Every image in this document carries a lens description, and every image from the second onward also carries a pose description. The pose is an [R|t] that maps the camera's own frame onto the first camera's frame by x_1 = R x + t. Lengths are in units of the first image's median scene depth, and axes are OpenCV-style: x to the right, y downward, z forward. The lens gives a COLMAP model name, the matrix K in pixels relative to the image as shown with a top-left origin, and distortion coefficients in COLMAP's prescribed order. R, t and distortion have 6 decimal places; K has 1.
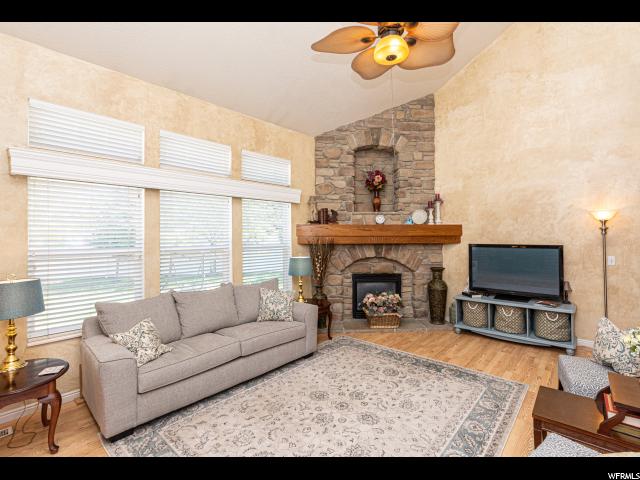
lens RADIAL K [[290.6, 0, 315.5], [0, 290.6, 226.7], [0, 0, 1]] dist [-0.010101, -0.001366]
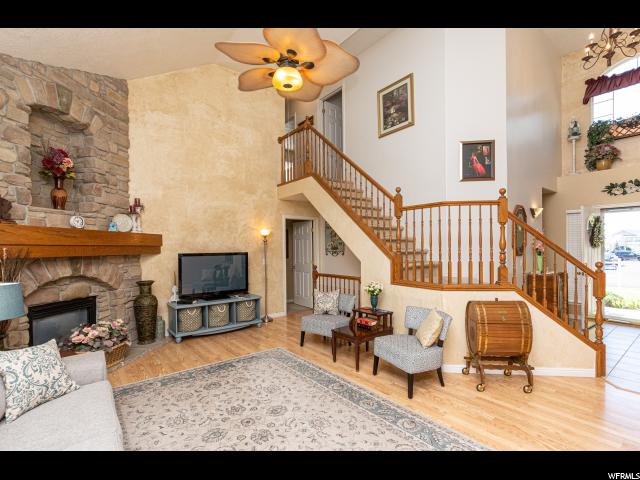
lens RADIAL K [[313.9, 0, 317.7], [0, 313.9, 243.1], [0, 0, 1]] dist [-0.001932, 0.000265]
pose [[0.177031, 0.014724, 0.984095, -0.427023], [-0.020562, 0.999725, -0.011259, 0.022098], [-0.983991, -0.018242, 0.177285, 0.292848]]
